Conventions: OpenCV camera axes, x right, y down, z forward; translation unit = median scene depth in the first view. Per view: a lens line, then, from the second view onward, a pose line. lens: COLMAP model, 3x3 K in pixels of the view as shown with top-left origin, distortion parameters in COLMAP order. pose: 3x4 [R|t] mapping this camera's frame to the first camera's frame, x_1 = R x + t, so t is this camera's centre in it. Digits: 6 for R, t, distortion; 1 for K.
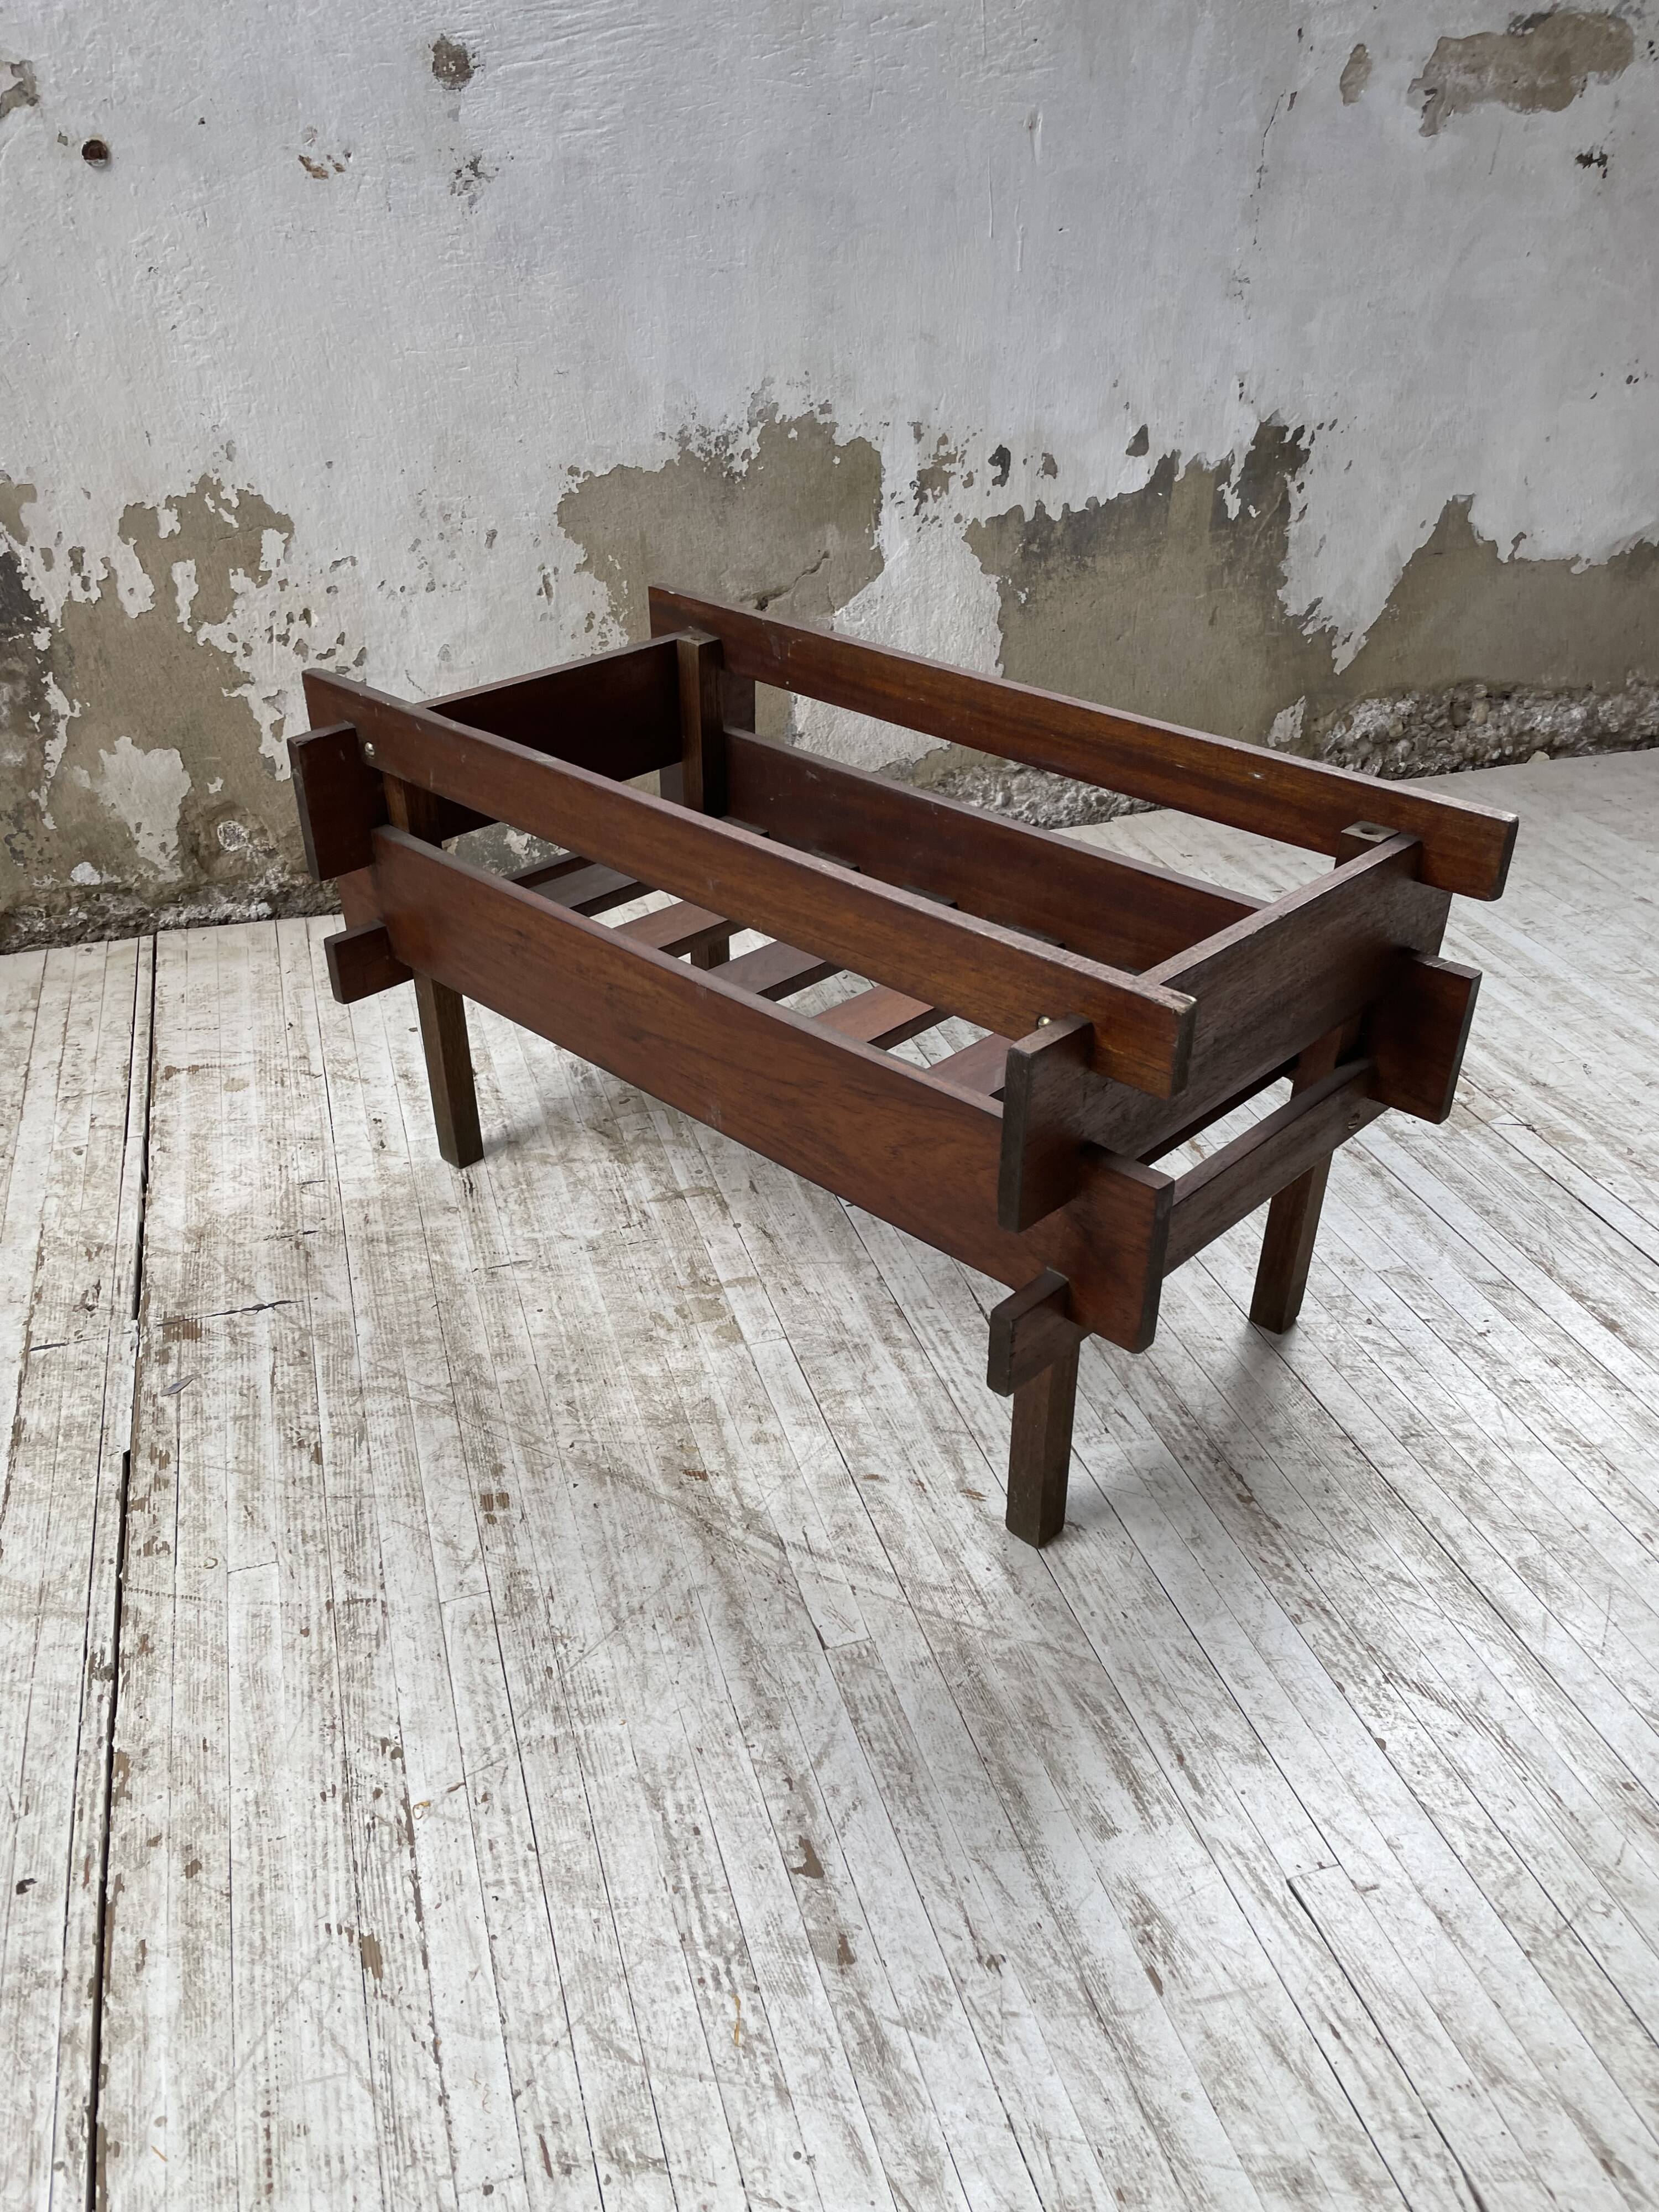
lens RADIAL K [[1678.9, 0, 810.5], [0, 1678.9, 1113.8], [0, 0, 1]] dist [0.085886, -0.120007]
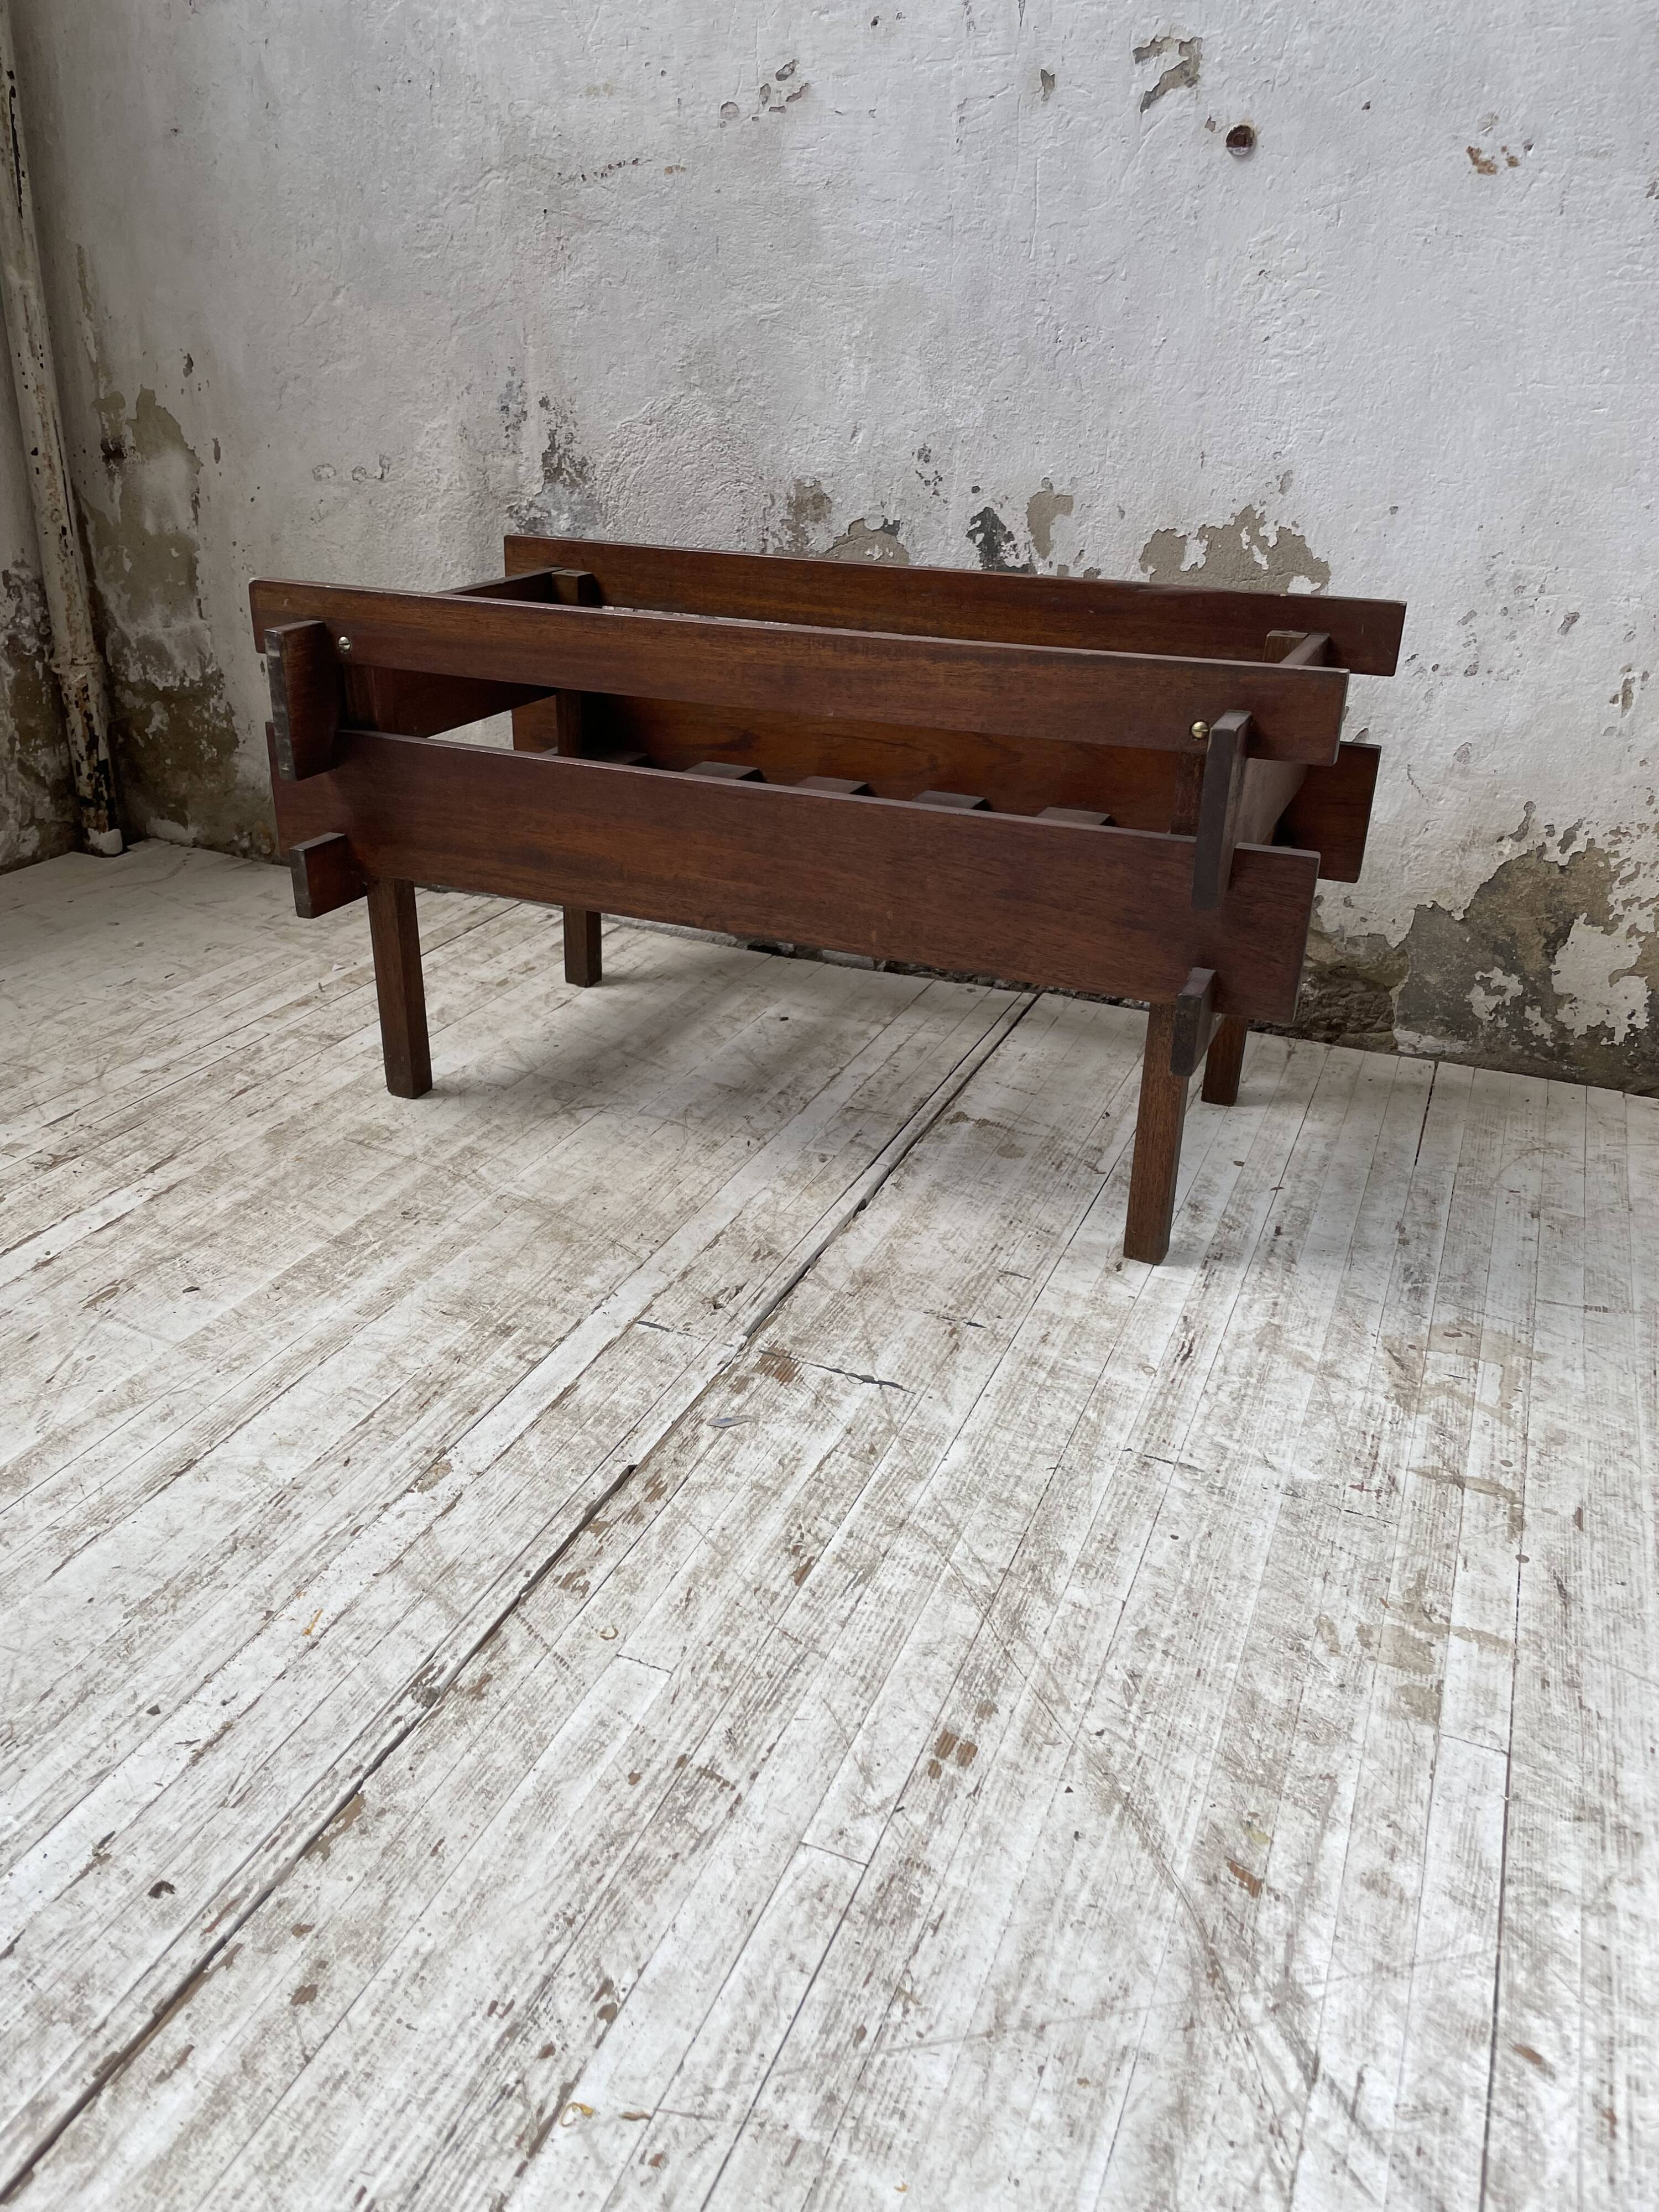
lens RADIAL K [[1678.9, 0, 807.0], [0, 1678.9, 1081.1], [0, 0, 1]] dist [0.085886, -0.120007]
pose [[0.766434, 0.277946, -0.579073, 0.069778], [-0.361975, 0.931641, -0.031920, 0.015374], [0.530616, 0.234074, 0.814651, 0.262164]]
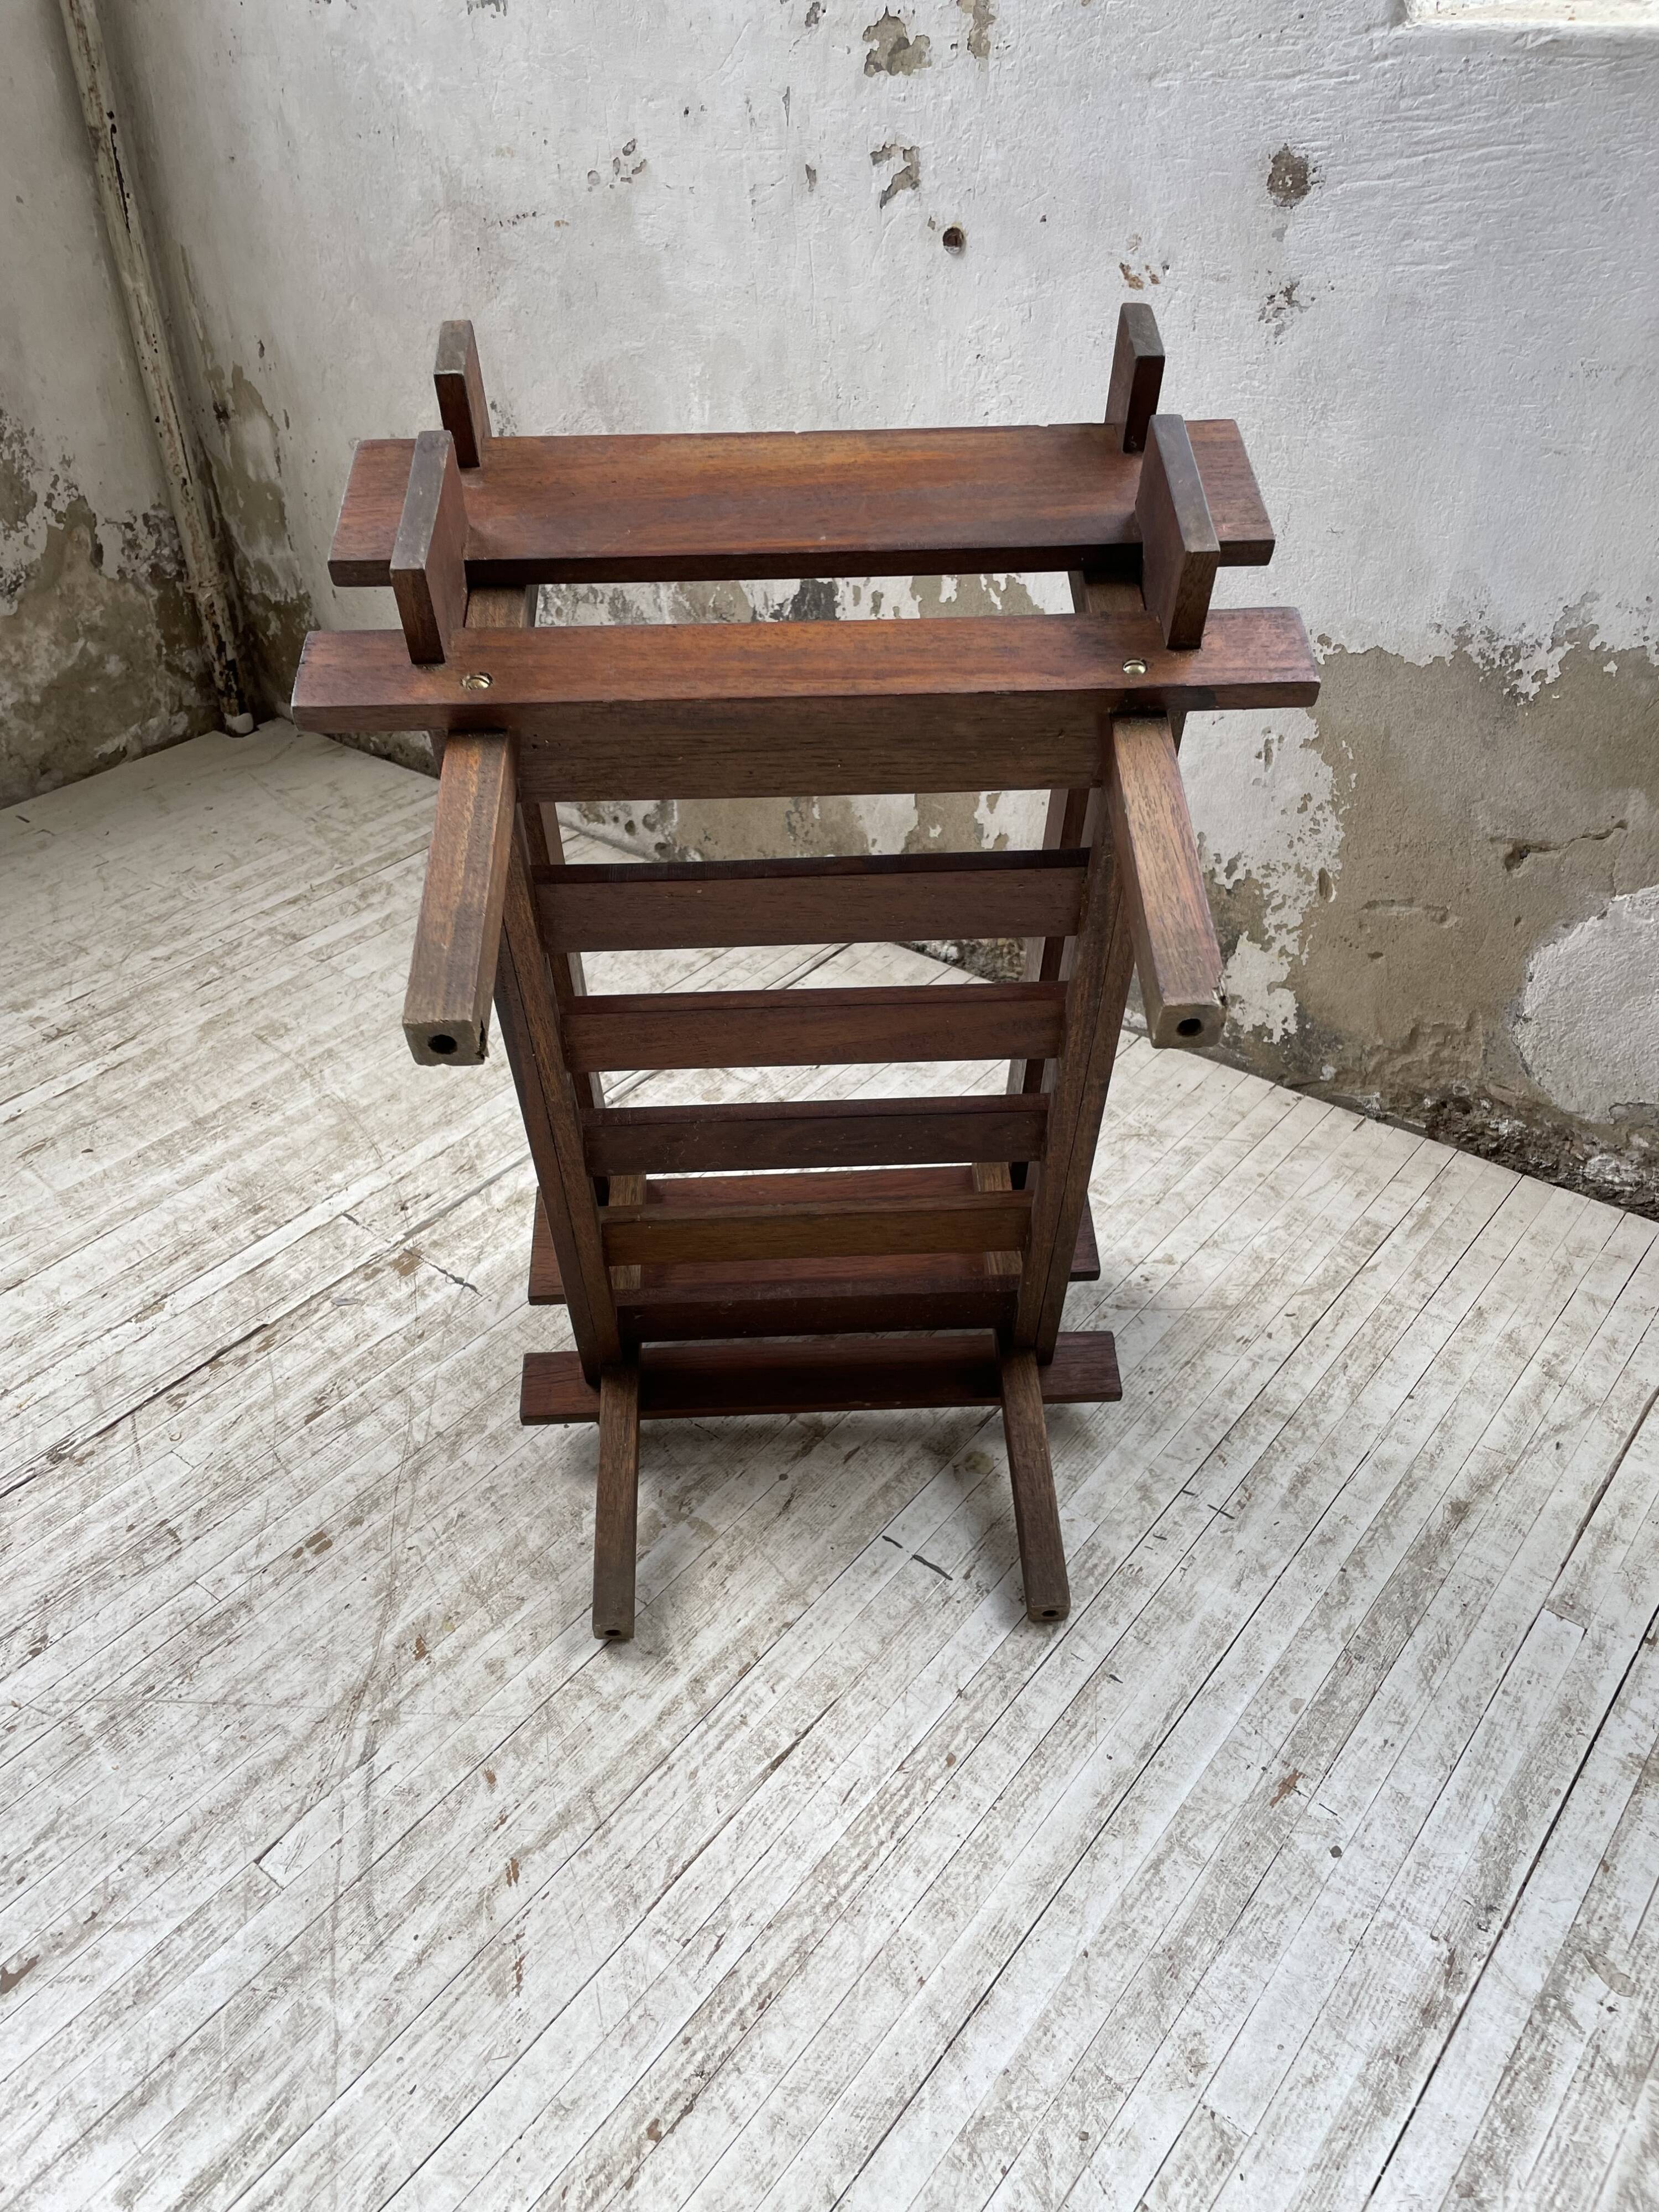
lens RADIAL K [[1678.9, 0, 819.8], [0, 1678.9, 1088.3], [0, 0, 1]] dist [0.085886, -0.120007]
pose [[0.566911, 0.454299, -0.687186, 0.486749], [-0.413466, 0.878422, 0.239626, -0.337528], [0.712501, 0.148282, 0.685824, 0.322682]]
